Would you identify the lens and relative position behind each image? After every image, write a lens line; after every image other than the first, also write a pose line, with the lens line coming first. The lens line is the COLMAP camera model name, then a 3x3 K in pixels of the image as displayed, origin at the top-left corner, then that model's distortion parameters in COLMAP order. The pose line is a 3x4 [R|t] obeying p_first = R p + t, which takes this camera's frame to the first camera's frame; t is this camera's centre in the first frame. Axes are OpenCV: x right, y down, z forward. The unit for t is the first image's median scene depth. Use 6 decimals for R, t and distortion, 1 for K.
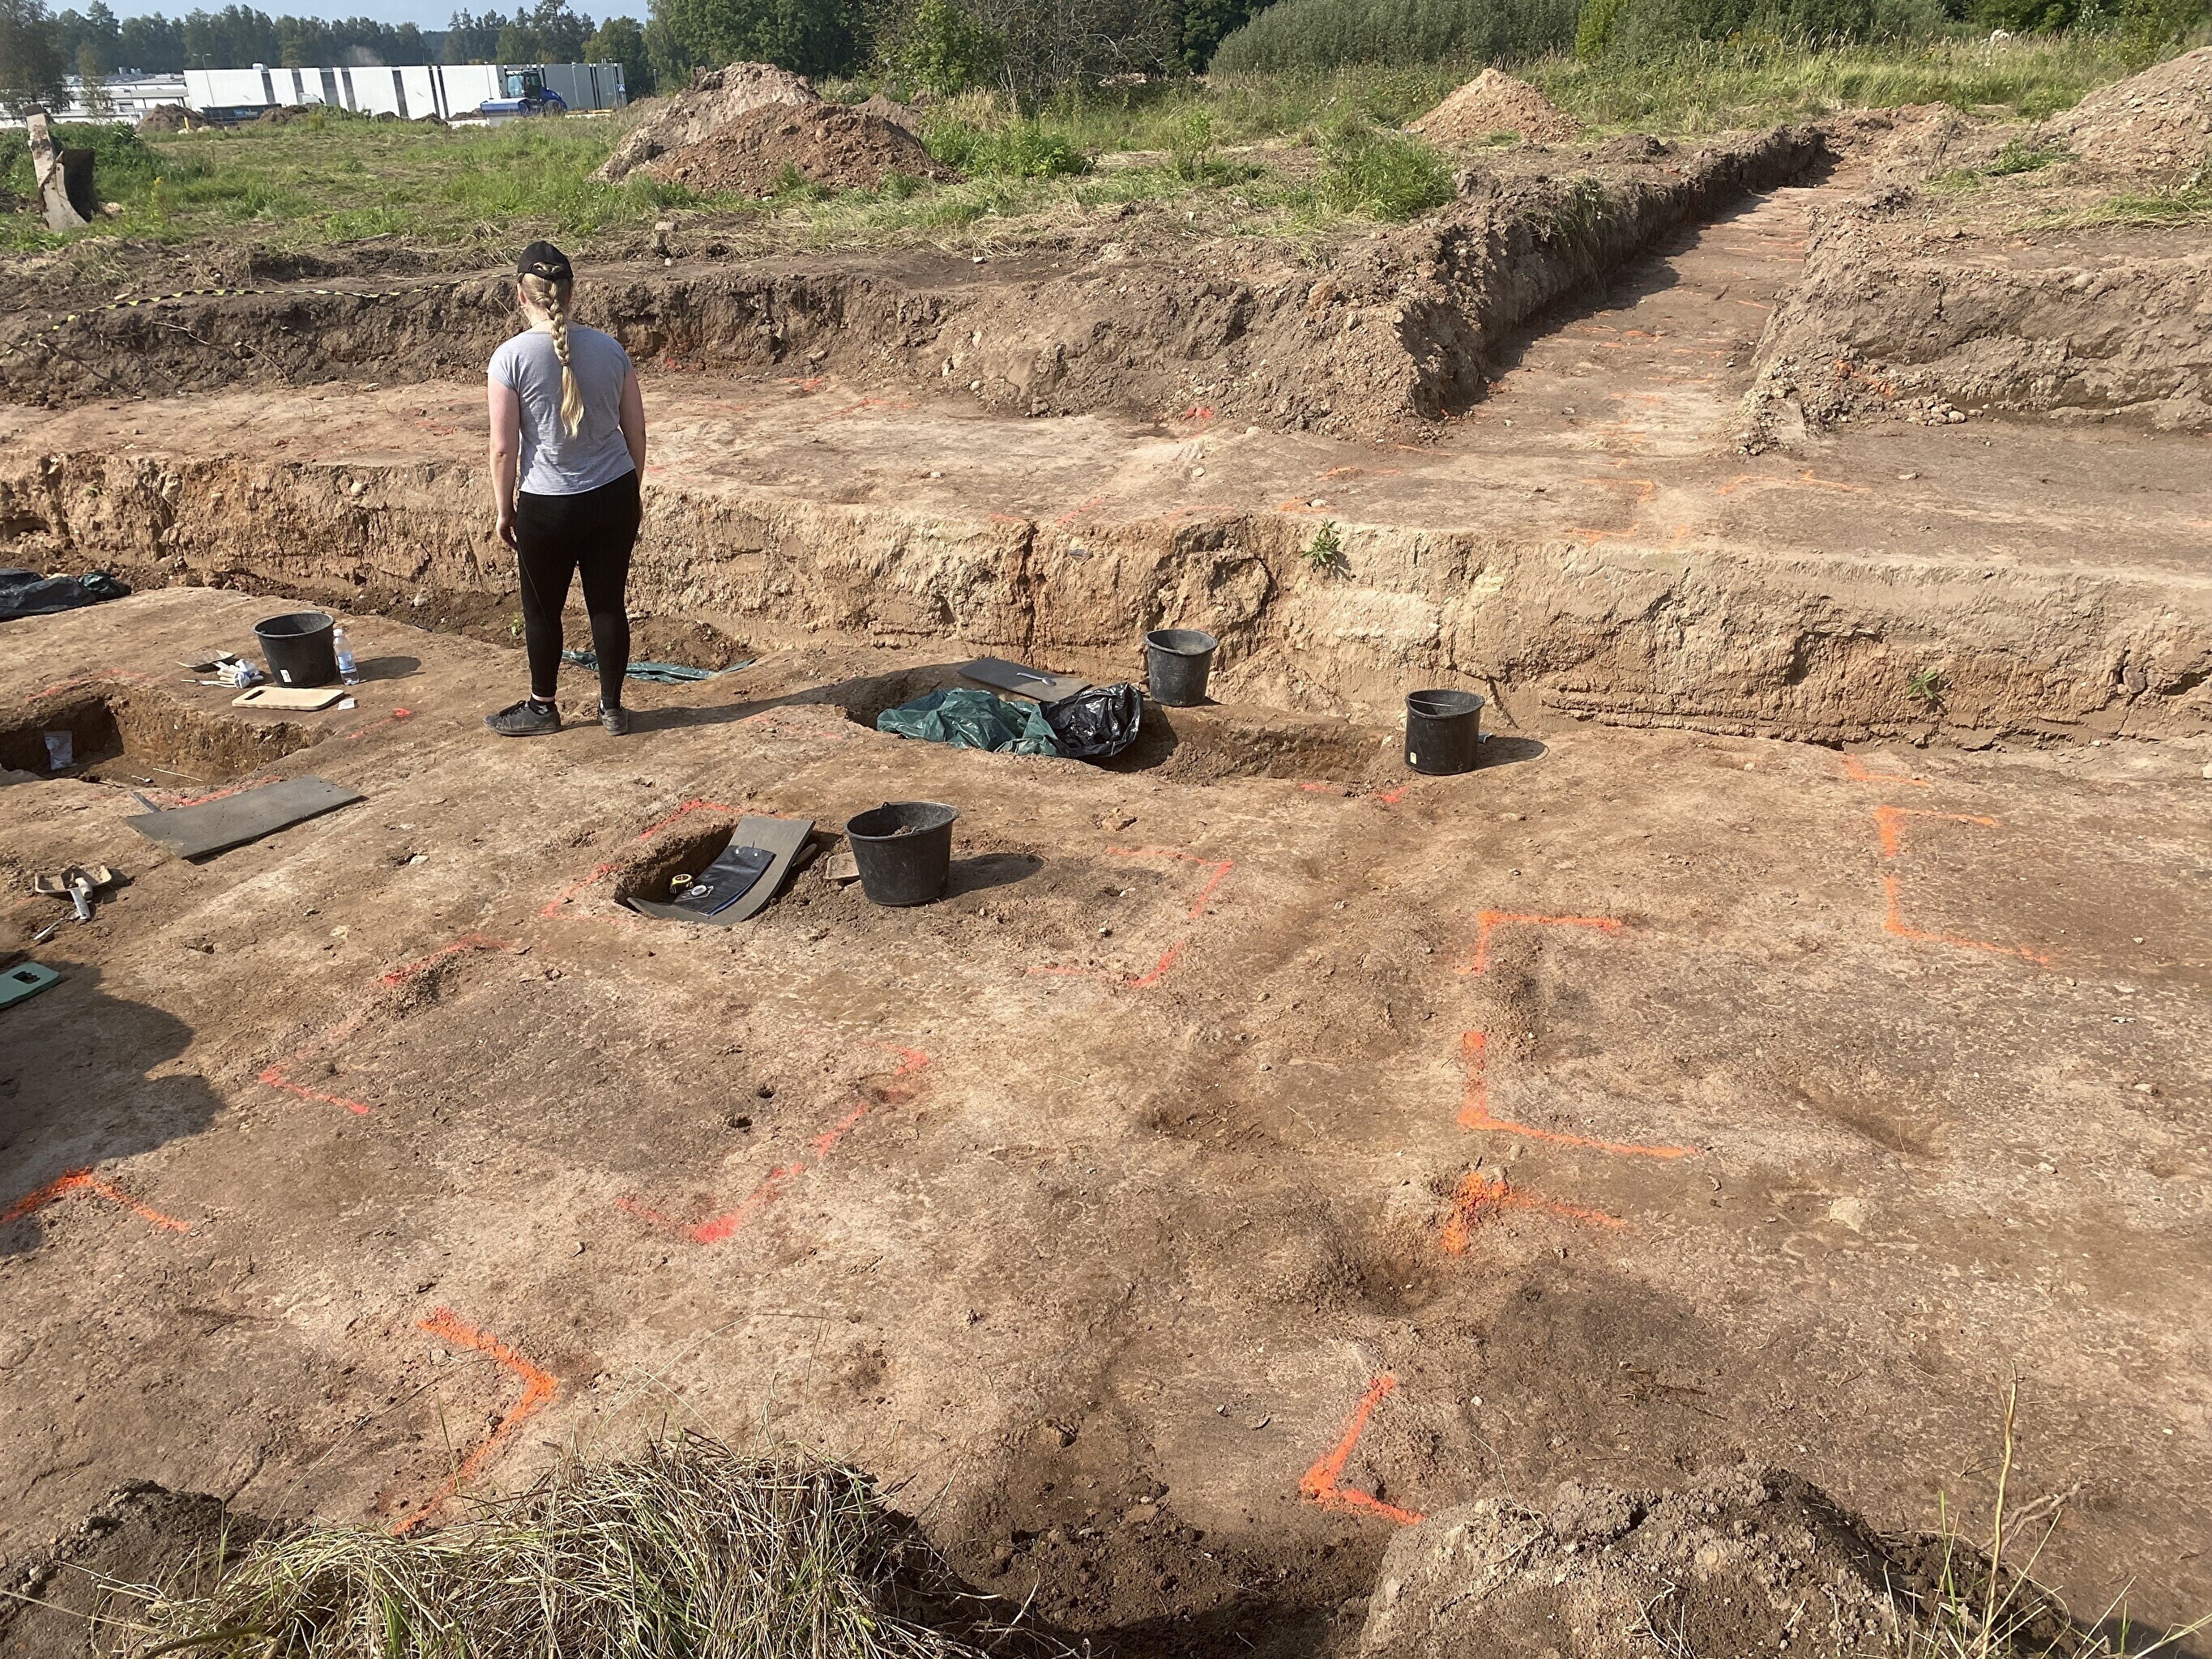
lens RADIAL K [[1691.6, 0, 1140.2], [0, 1691.6, 826.8], [0, 0, 1]] dist [0.017270, -0.026823]
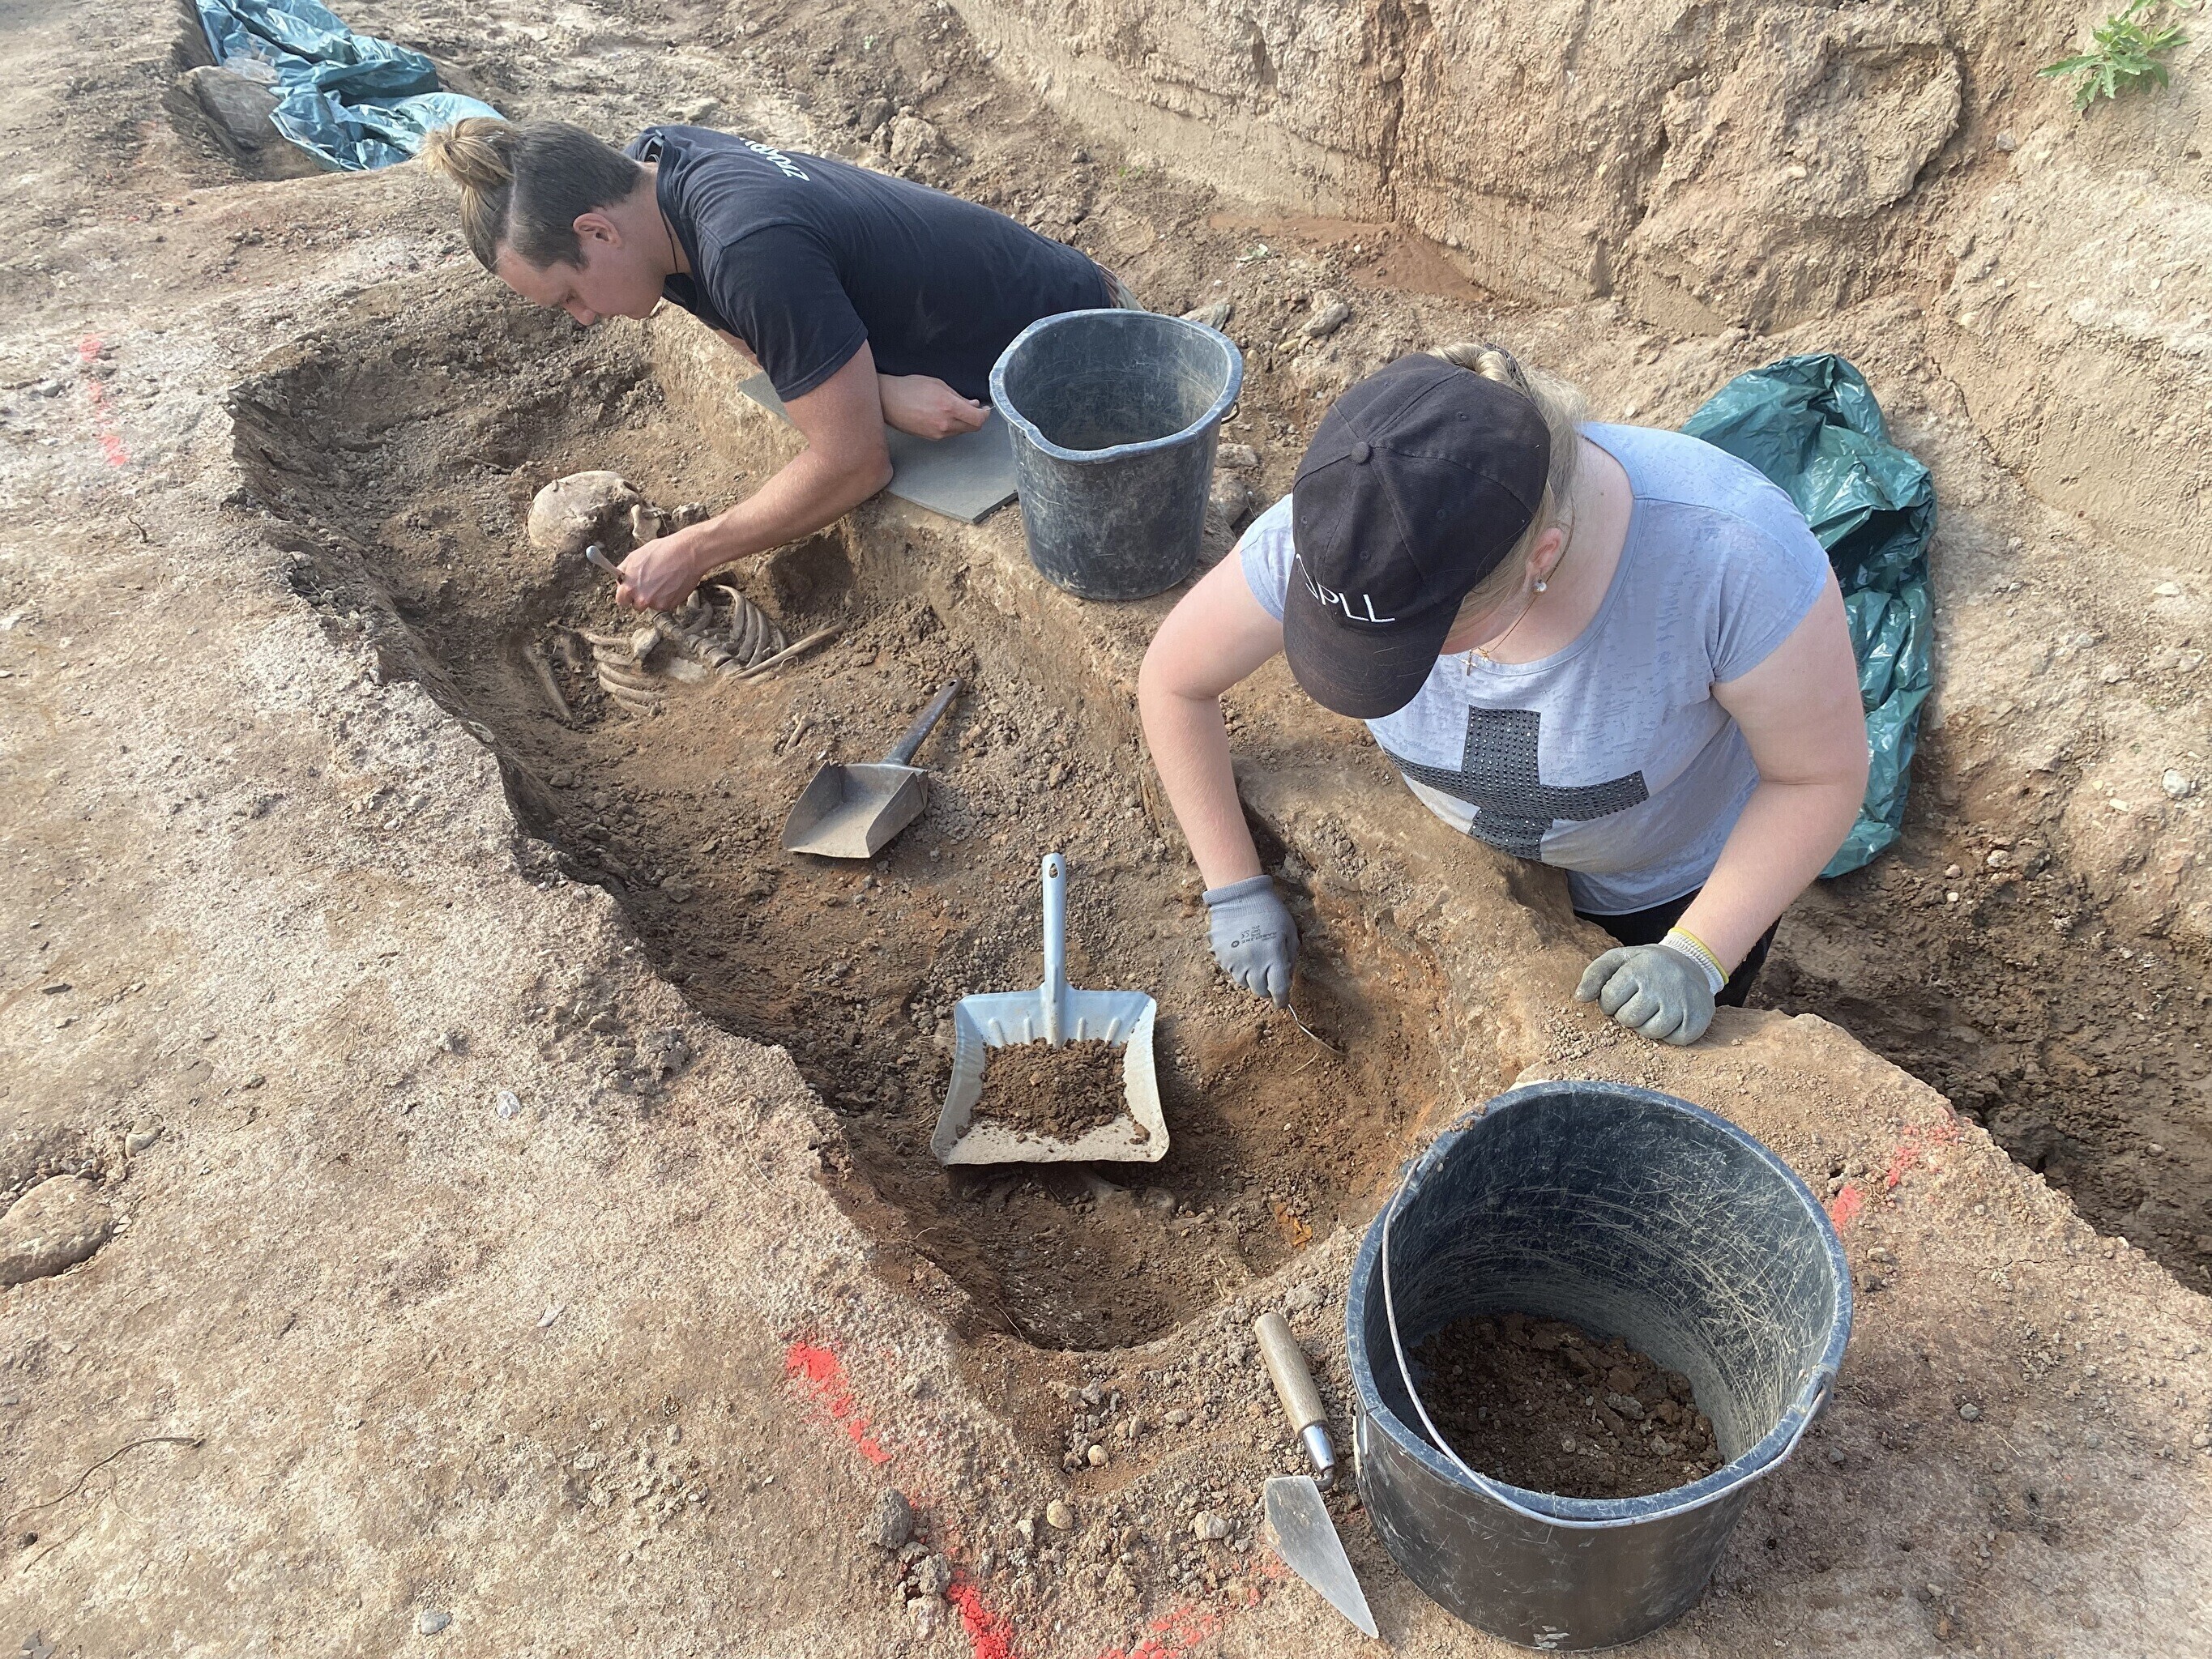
lens RADIAL K [[1688.5, 0, 1076.0], [0, 1688.5, 826.1], [0, 0, 1]] dist [0.022318, -0.031901]
pose [[0.832245, 0.354644, -0.426140, 0.122533], [-0.182354, 0.900978, 0.393681, -0.110633], [0.523560, -0.249931, 0.814506, 0.529016]]
